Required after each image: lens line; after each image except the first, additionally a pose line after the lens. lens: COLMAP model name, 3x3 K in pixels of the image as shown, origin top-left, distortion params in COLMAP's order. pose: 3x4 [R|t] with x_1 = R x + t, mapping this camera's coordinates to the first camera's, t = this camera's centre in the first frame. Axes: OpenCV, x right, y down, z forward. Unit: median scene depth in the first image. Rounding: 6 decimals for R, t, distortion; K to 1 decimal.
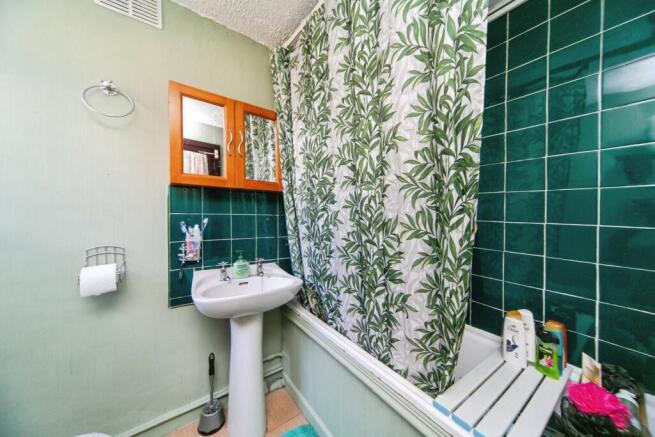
lens RADIAL K [[224.0, 0, 329.4], [0, 224.0, 213.8], [0, 0, 1]] dist [0.005036, -0.000046]
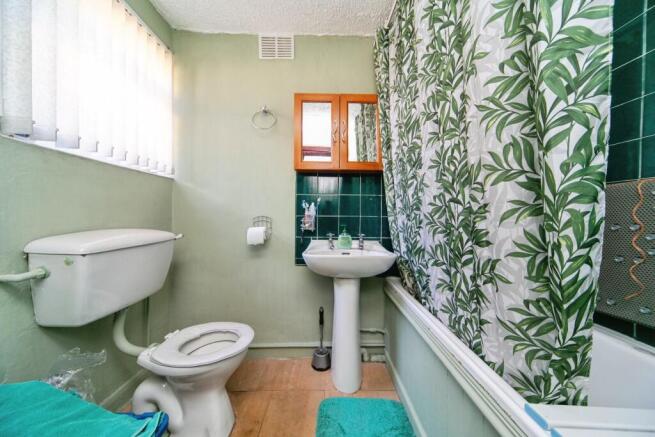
lens RADIAL K [[224.0, 0, 328.7], [0, 224.0, 219.1], [0, 0, 1]] dist [0.005036, -0.000046]
pose [[0.810348, -0.001421, -0.585948, 0.259303], [-0.000743, 0.999994, -0.003452, 0.174697], [0.585949, 0.003232, 0.810342, 0.043039]]
